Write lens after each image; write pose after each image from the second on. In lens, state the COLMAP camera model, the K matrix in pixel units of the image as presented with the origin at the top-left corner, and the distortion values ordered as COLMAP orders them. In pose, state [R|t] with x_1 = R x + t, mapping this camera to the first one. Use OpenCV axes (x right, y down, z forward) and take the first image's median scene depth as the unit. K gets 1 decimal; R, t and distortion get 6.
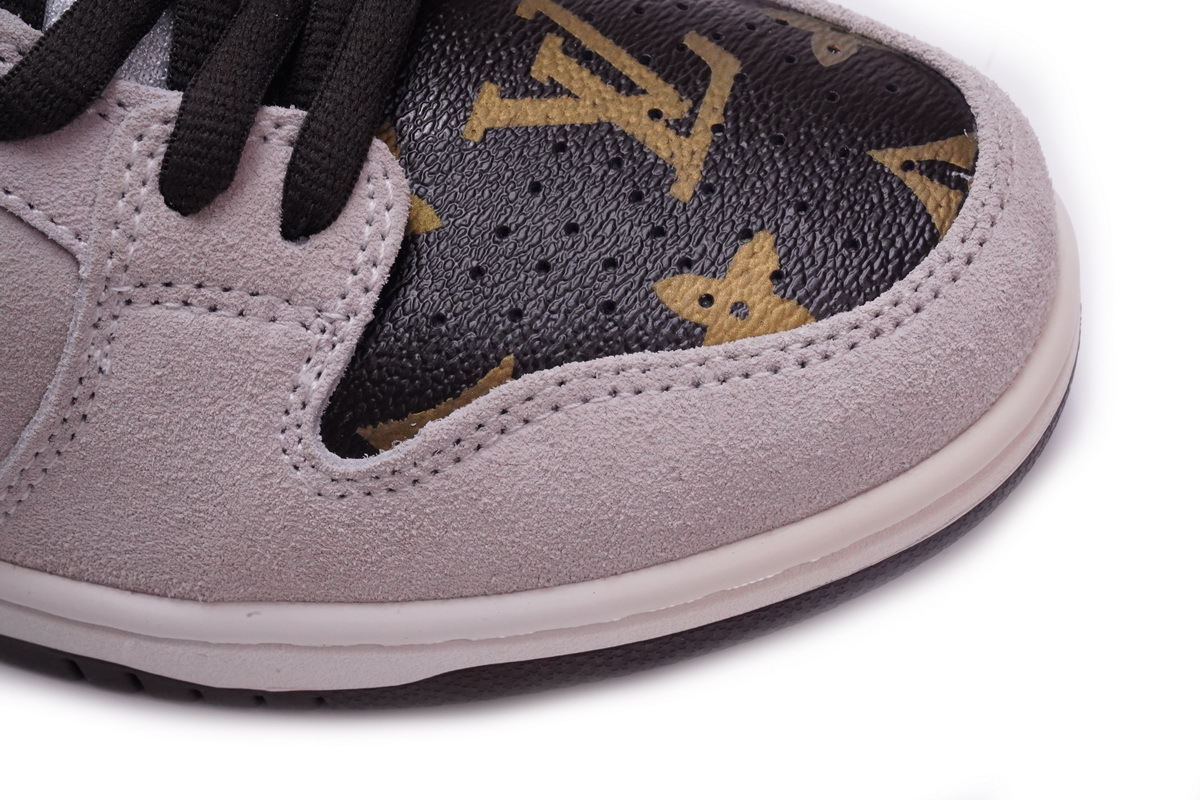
lens RADIAL K [[2315.9, 0, 629.8], [0, 2315.9, 394.2], [0, 0, 1]] dist [0.207113, 0.000000]
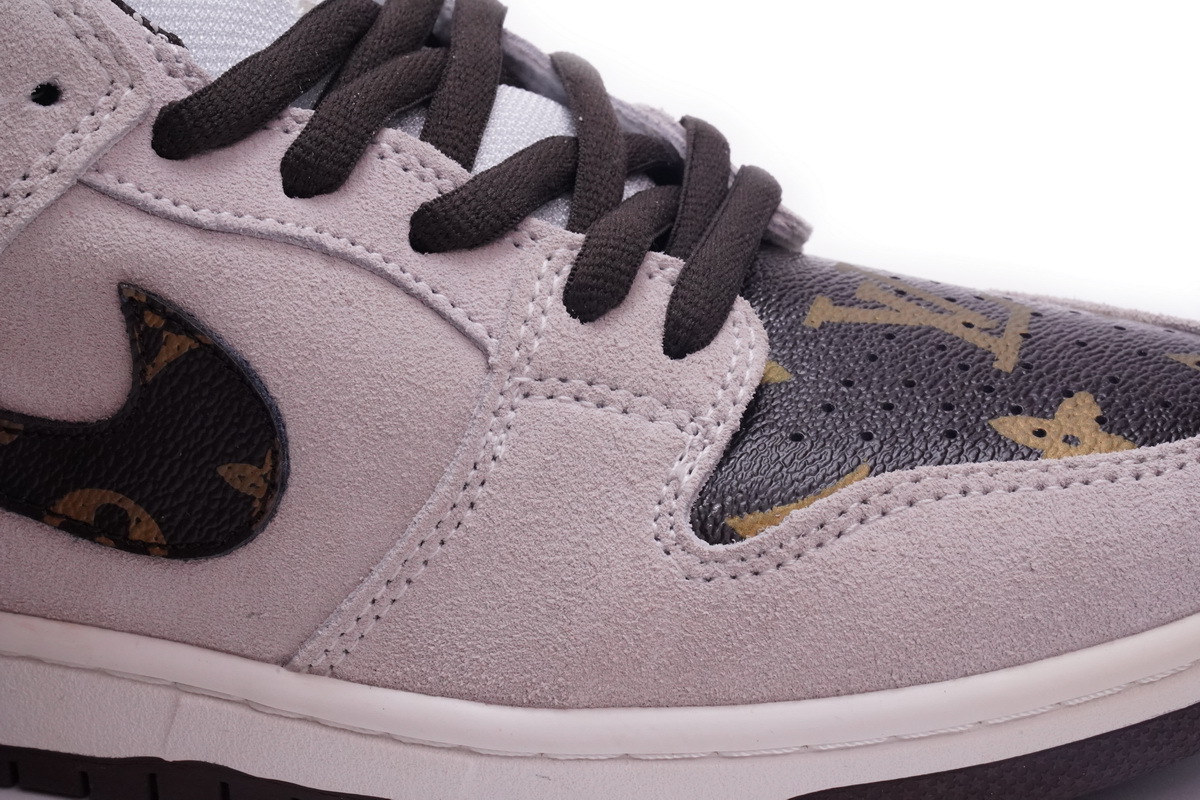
lens RADIAL K [[2315.9, 0, 633.6], [0, 2315.9, 399.0], [0, 0, 1]] dist [0.207113, 0.000000]
pose [[0.998498, 0.041807, 0.035423, -0.200702], [-0.018557, 0.866249, -0.499267, 0.505432], [-0.051558, 0.497860, 0.865724, 0.046816]]
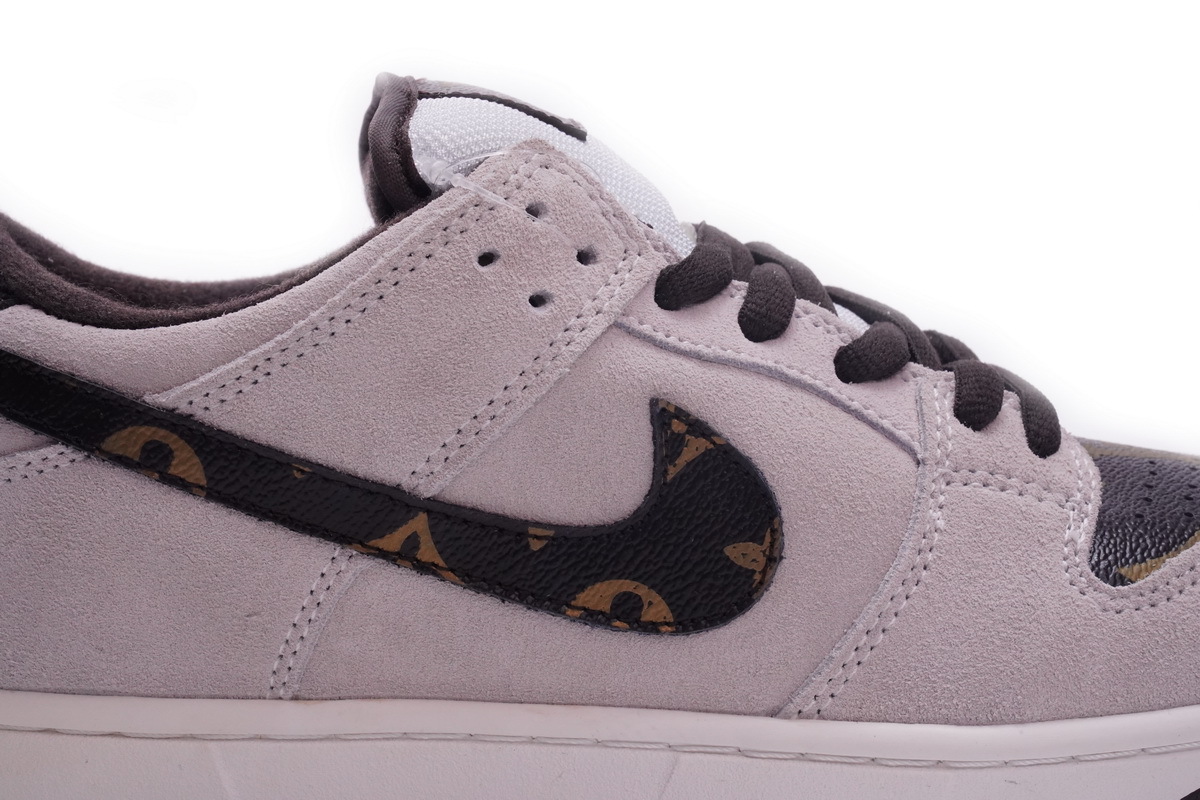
lens RADIAL K [[2315.9, 0, 603.4], [0, 2315.9, 398.4], [0, 0, 1]] dist [0.207113, 0.000000]
pose [[0.958299, 0.027783, 0.284415, -0.804987], [0.183197, 0.704121, -0.686041, 0.838648], [-0.219323, 0.709536, 0.669668, 0.072501]]
